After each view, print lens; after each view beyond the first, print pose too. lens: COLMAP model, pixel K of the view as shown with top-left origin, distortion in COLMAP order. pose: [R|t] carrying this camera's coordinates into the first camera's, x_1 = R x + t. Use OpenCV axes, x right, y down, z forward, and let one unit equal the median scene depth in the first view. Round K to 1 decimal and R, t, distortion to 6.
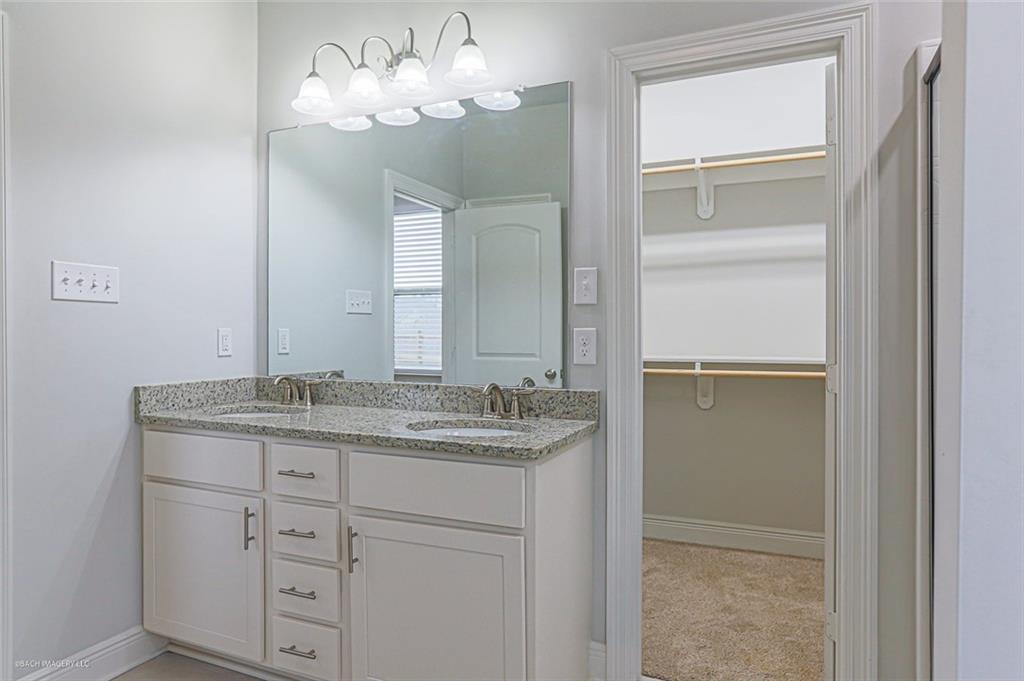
lens RADIAL K [[629.7, 0, 511.5], [0, 629.7, 326.9], [0, 0, 1]] dist [0.049687, 0.000133]
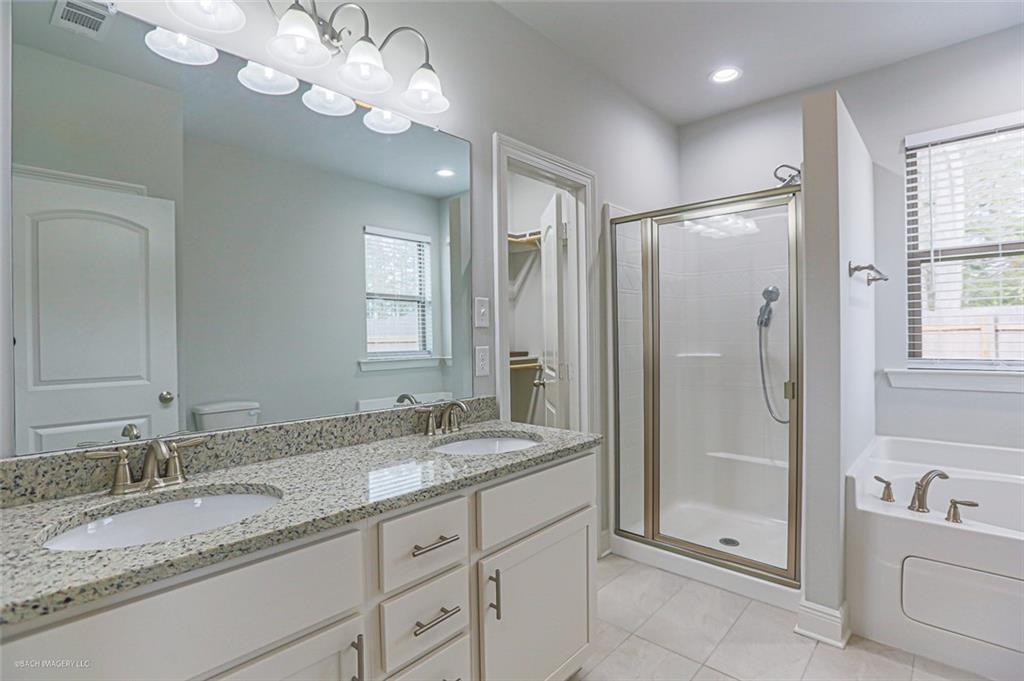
lens RADIAL K [[472.7, 0, 508.5], [0, 472.7, 343.3], [0, 0, 1]] dist [-0.012637, -0.000140]
pose [[0.310160, -0.013053, 0.950595, -0.701915], [-0.002287, 0.999893, 0.014476, -0.017845], [-0.950682, -0.006664, 0.310097, 0.608246]]
